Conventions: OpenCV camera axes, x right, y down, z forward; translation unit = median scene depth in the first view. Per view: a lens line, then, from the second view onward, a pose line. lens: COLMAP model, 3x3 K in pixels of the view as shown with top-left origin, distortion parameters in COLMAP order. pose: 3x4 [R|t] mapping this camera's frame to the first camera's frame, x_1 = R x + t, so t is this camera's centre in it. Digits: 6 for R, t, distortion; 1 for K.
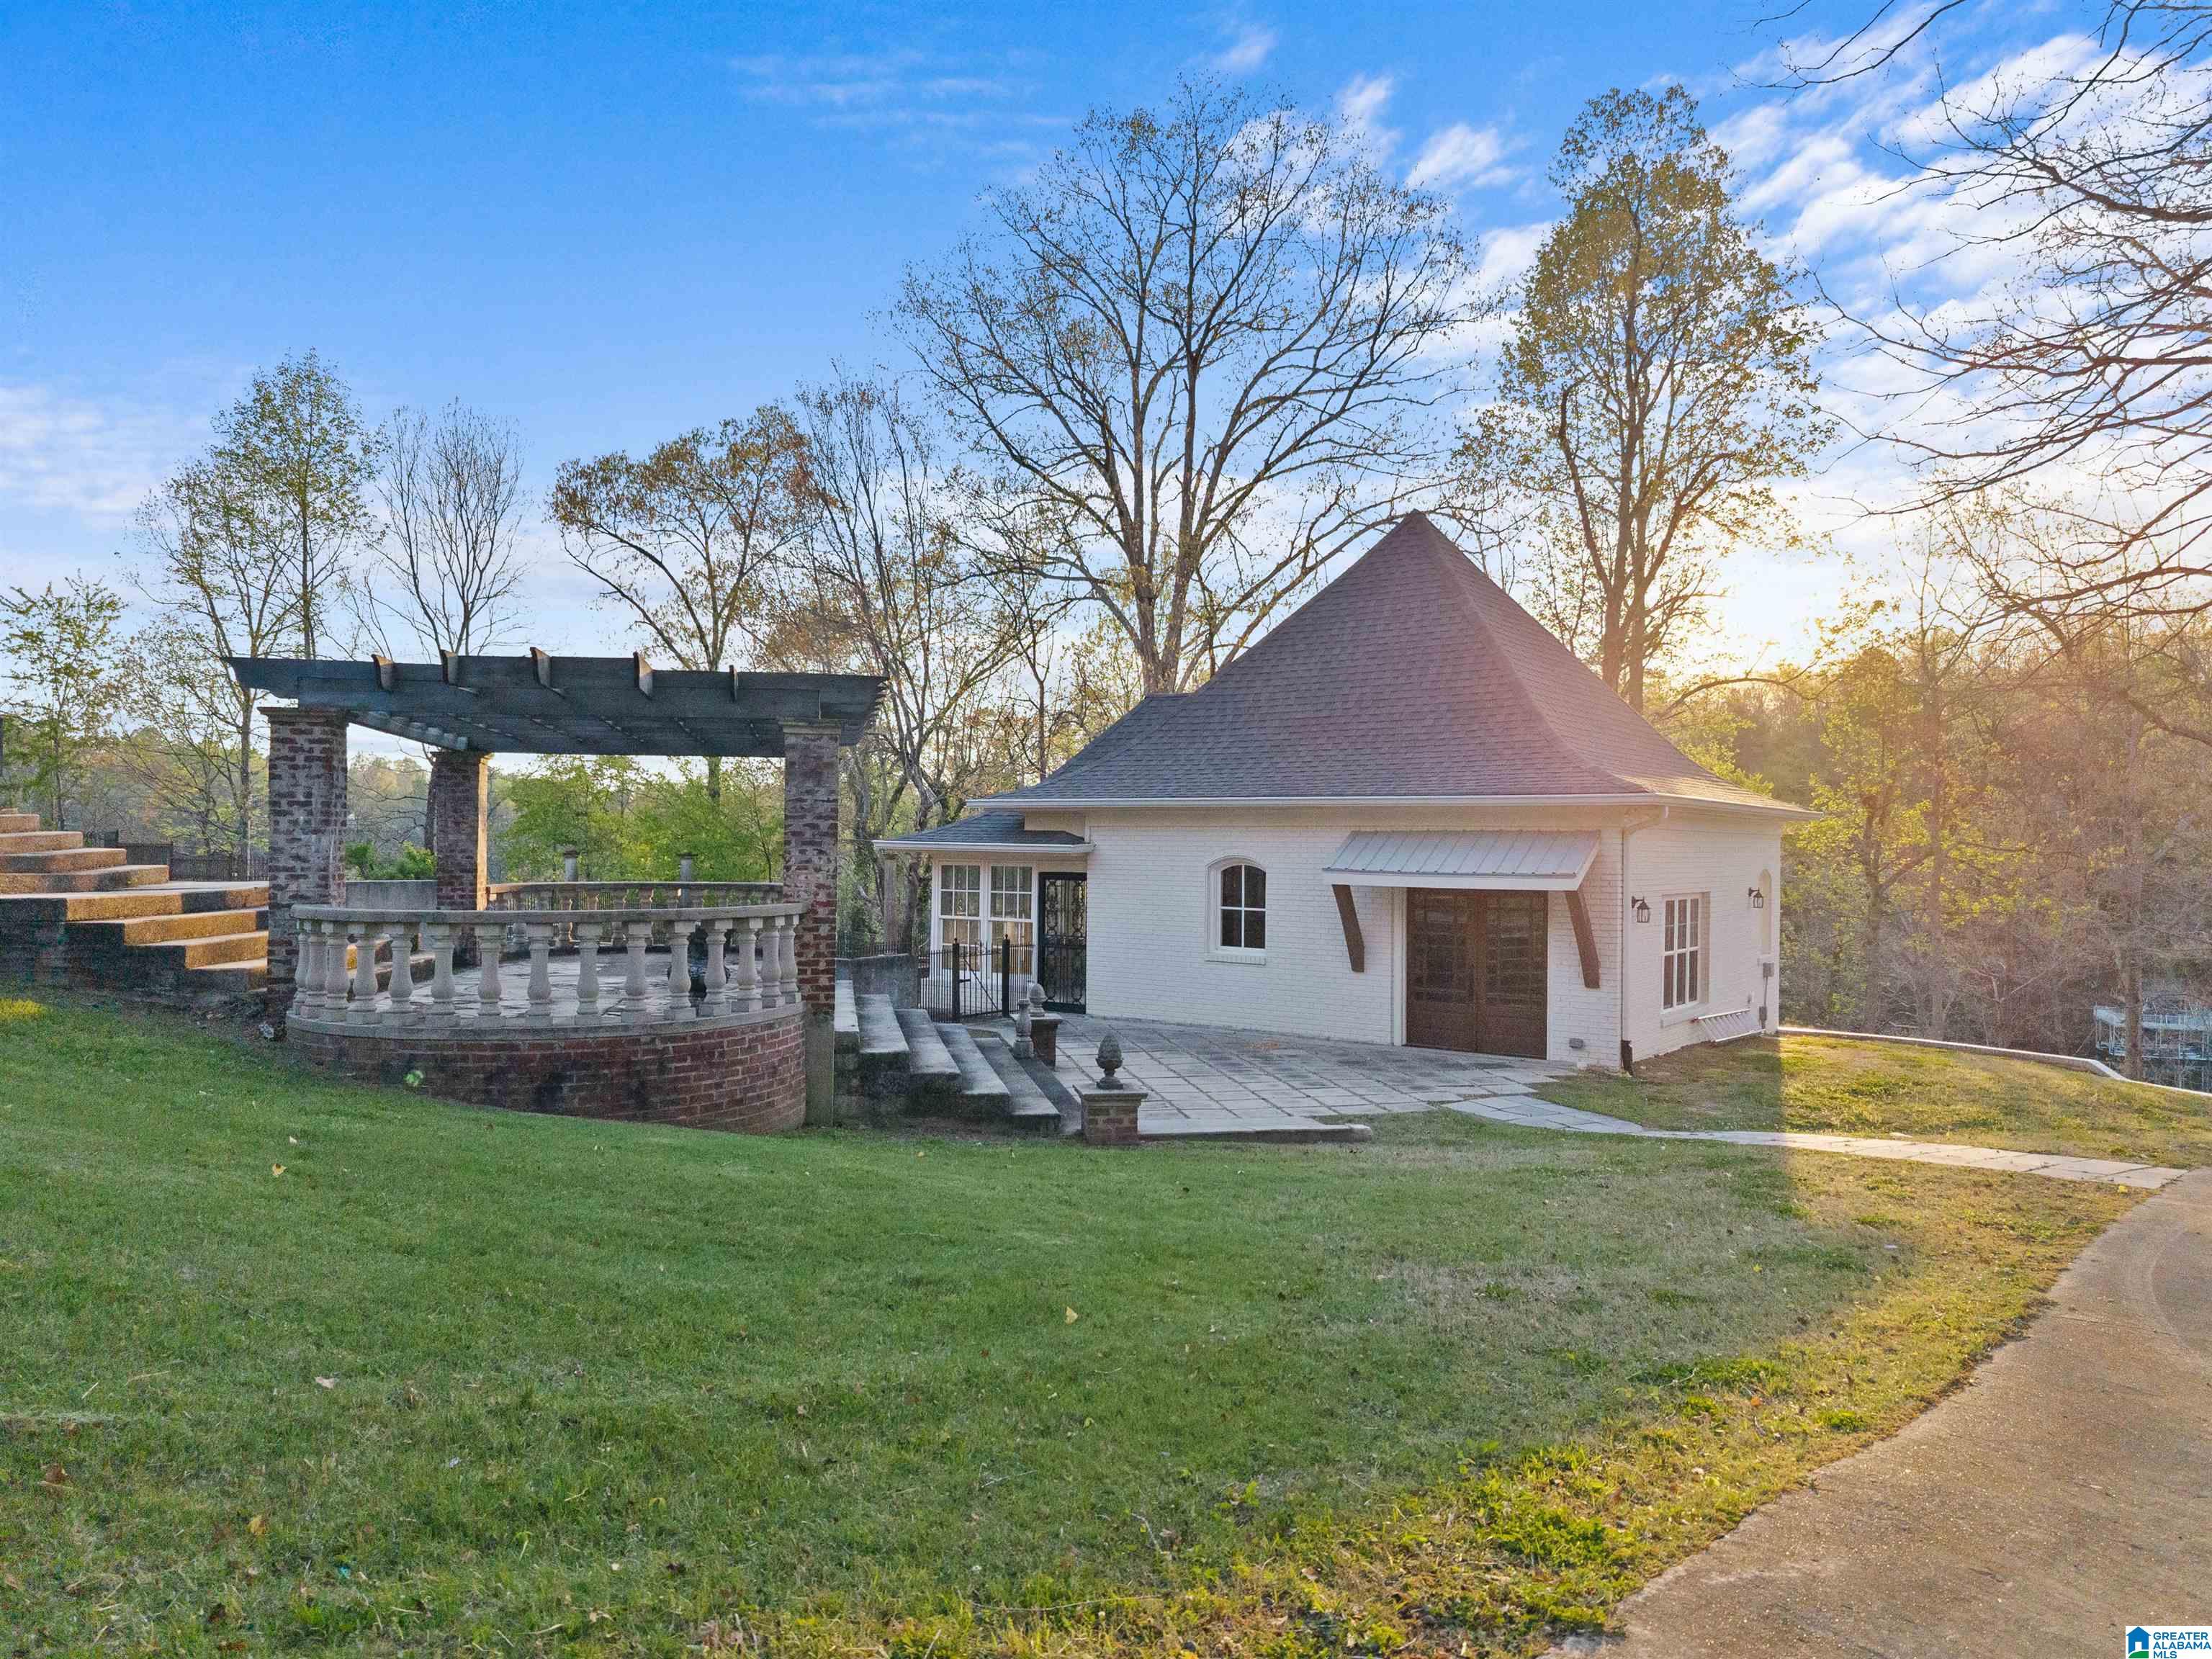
lens RADIAL K [[1559.7, 0, 1106.0], [0, 1559.7, 829.5], [0, 0, 1]] dist [0.008089, 0.003753]
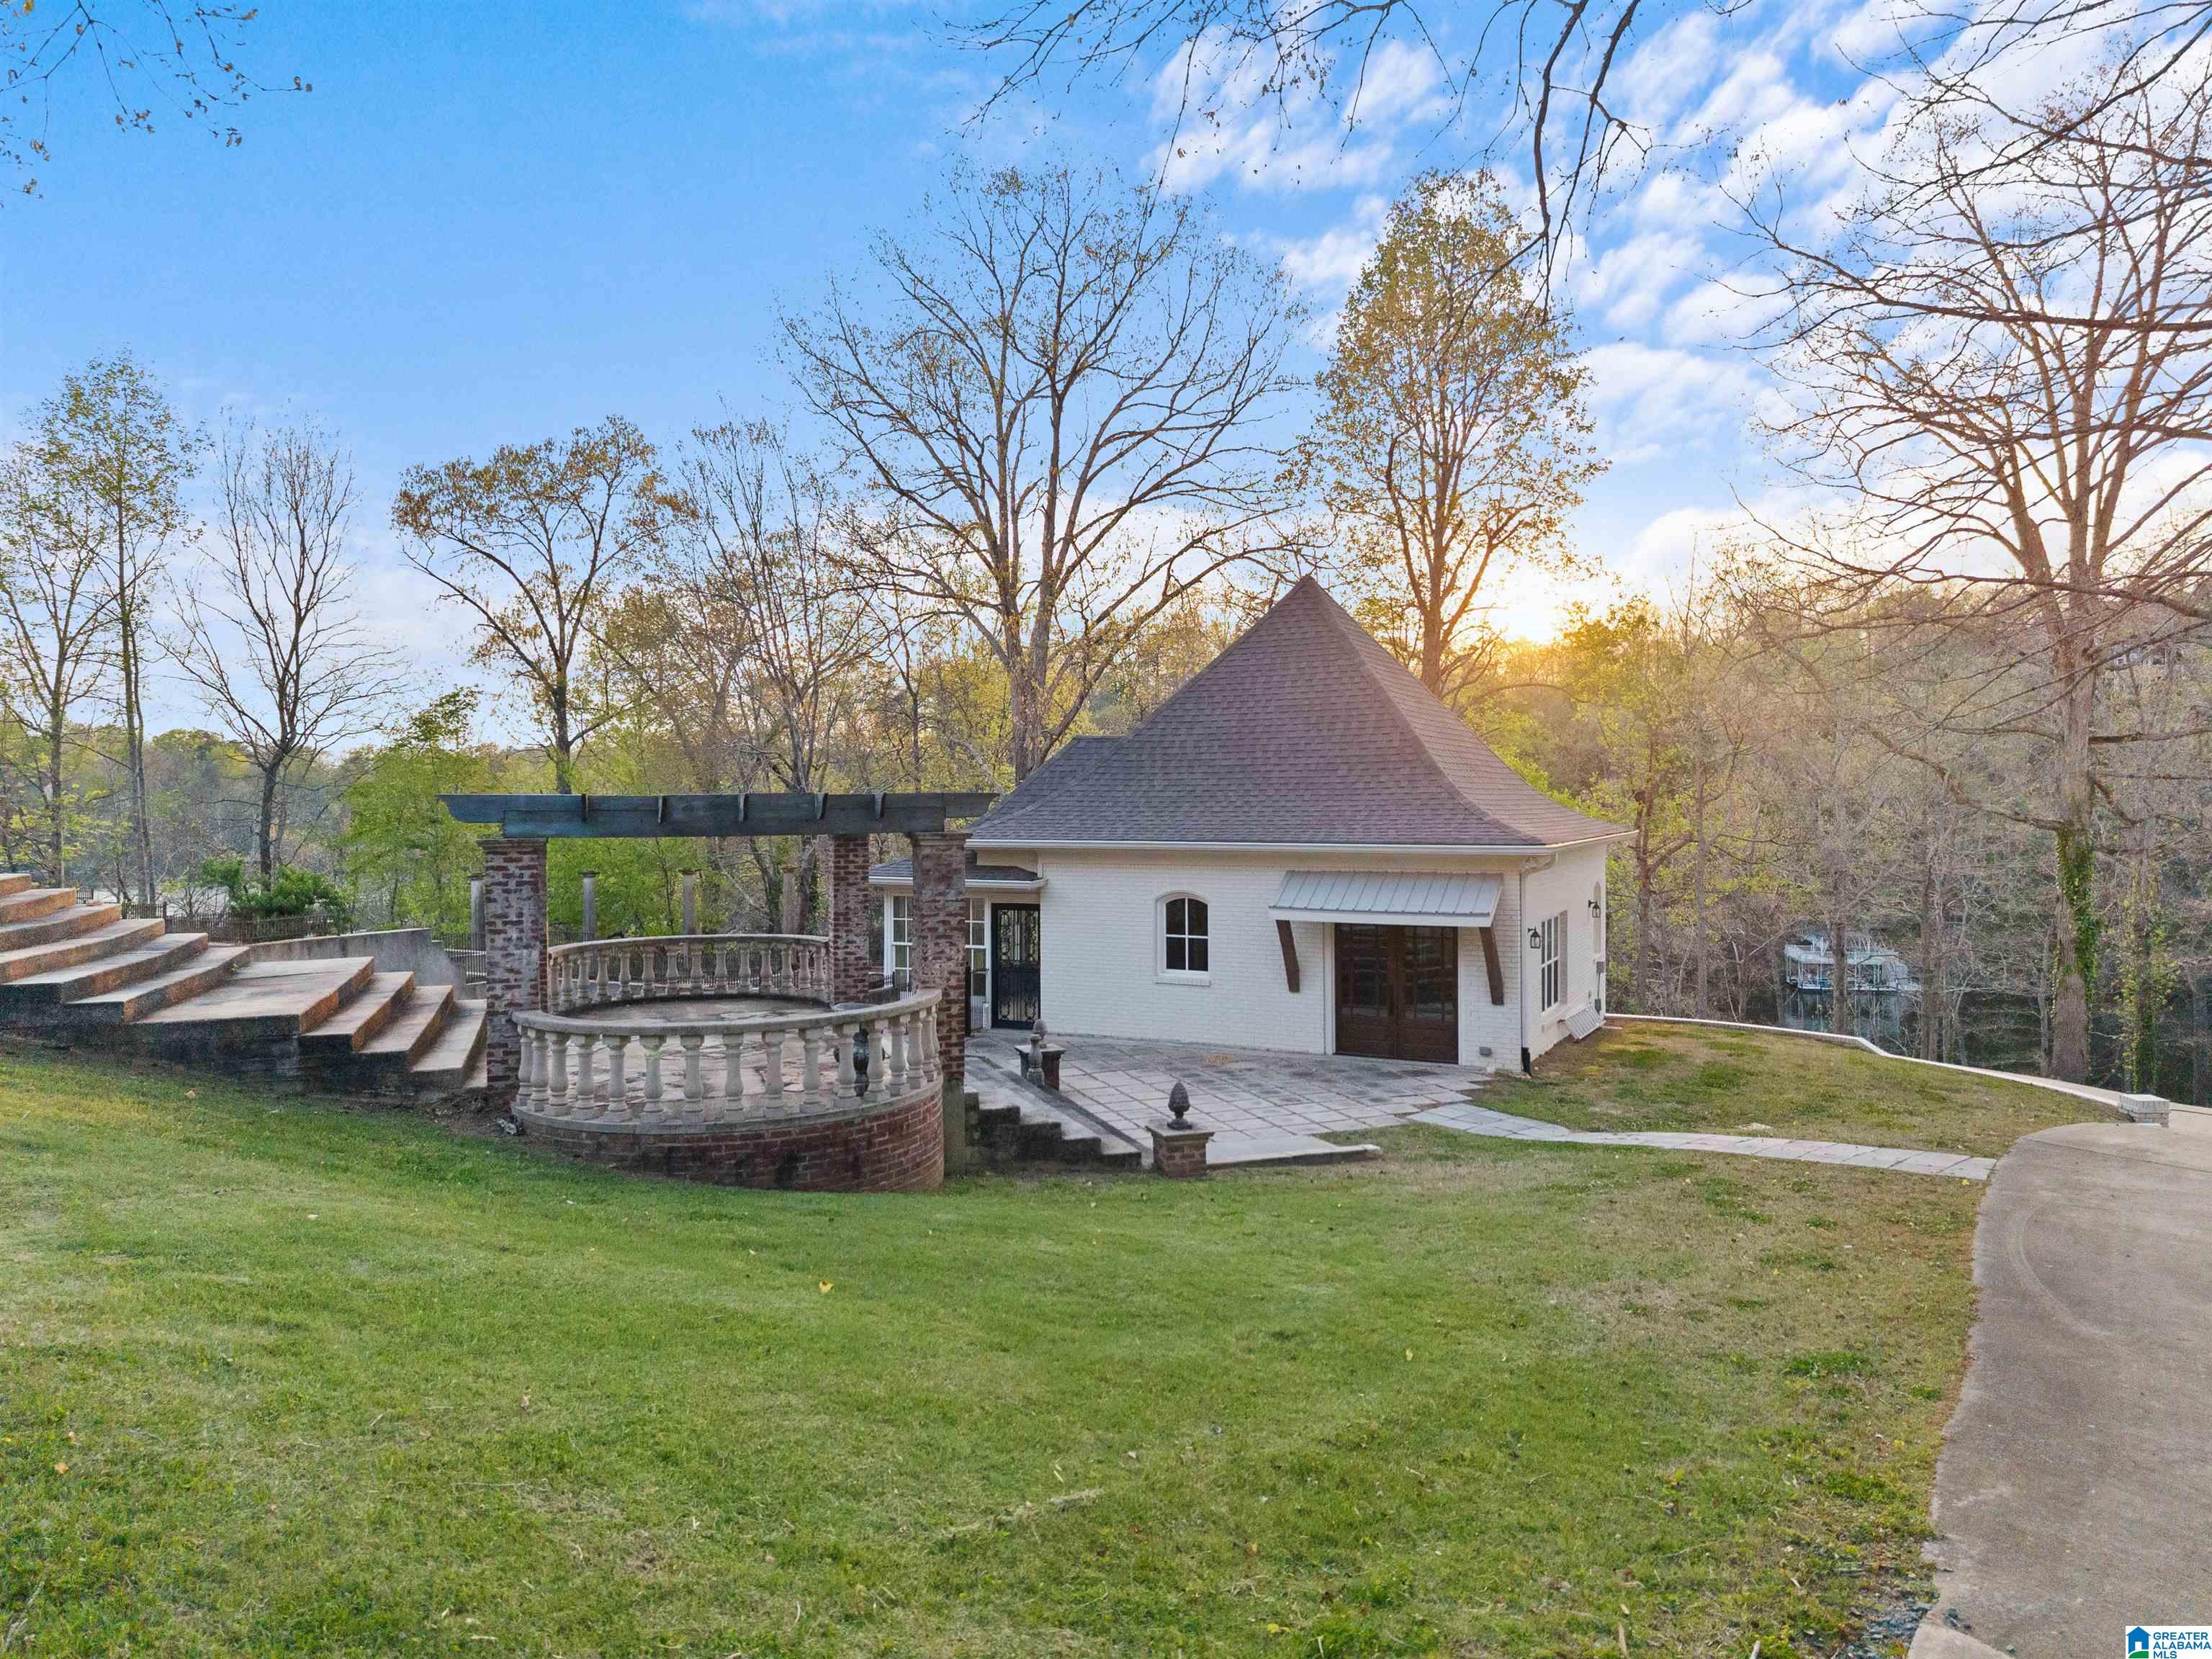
lens RADIAL K [[1544.4, 0, 1106.9], [0, 1544.4, 804.3], [0, 0, 1]] dist [0.049921, -0.066520]
pose [[0.986313, -0.015282, 0.164171, -0.156866], [0.012690, 0.999778, 0.016823, -0.067105], [-0.164392, -0.014510, 0.986288, -0.108418]]
